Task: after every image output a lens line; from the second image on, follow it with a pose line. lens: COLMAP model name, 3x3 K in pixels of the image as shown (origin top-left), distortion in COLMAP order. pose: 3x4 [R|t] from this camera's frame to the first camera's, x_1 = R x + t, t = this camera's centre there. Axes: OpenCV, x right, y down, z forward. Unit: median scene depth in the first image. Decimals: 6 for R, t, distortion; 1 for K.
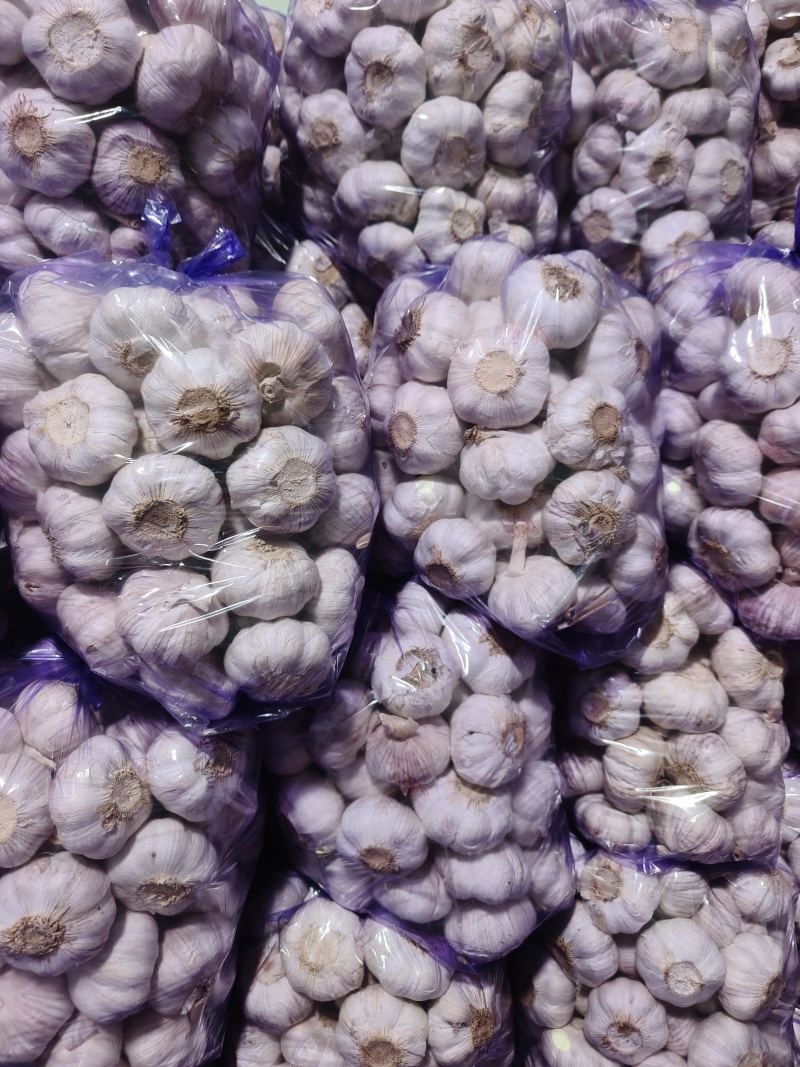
lens RADIAL K [[755.9, 0, 400.0], [0, 755.9, 533.5], [0, 0, 1]] dist [0.004158, -0.002933]
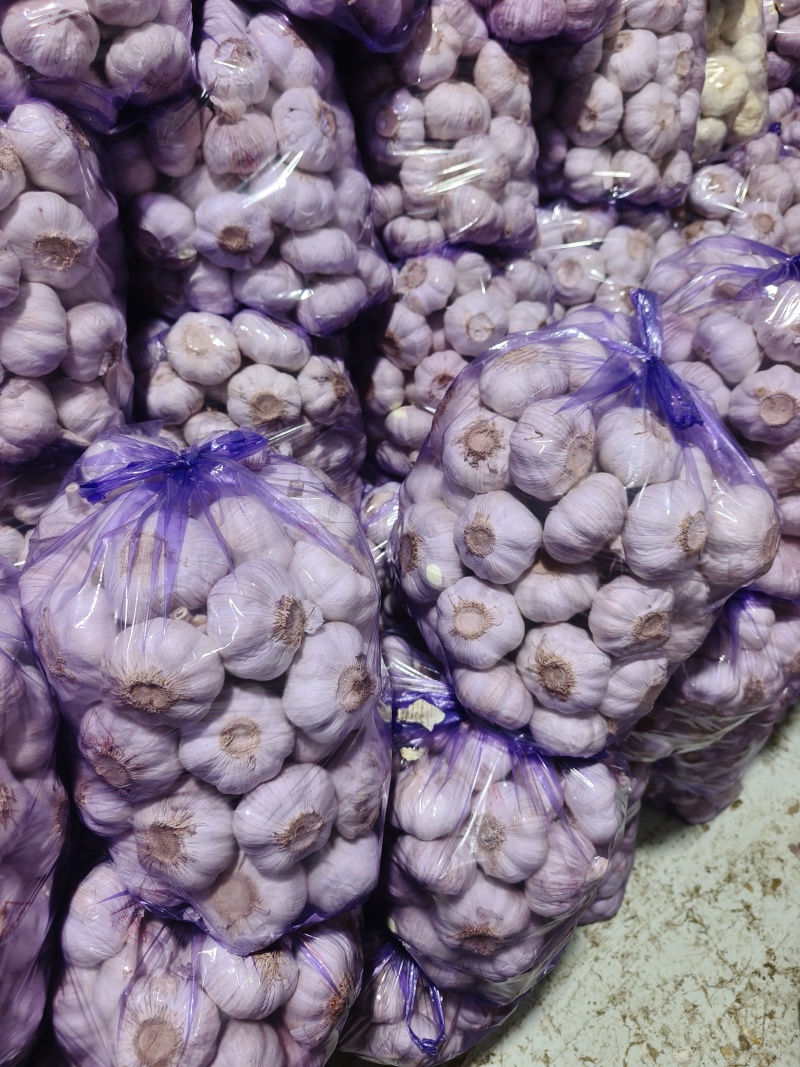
lens RADIAL K [[755.9, 0, 400.0], [0, 755.9, 533.5], [0, 0, 1]] dist [0.004158, -0.002933]
pose [[0.945356, -0.218639, 0.241866, -0.162951], [0.137279, 0.939790, 0.312970, 0.500327], [-0.295730, -0.262665, 0.918450, -0.283761]]
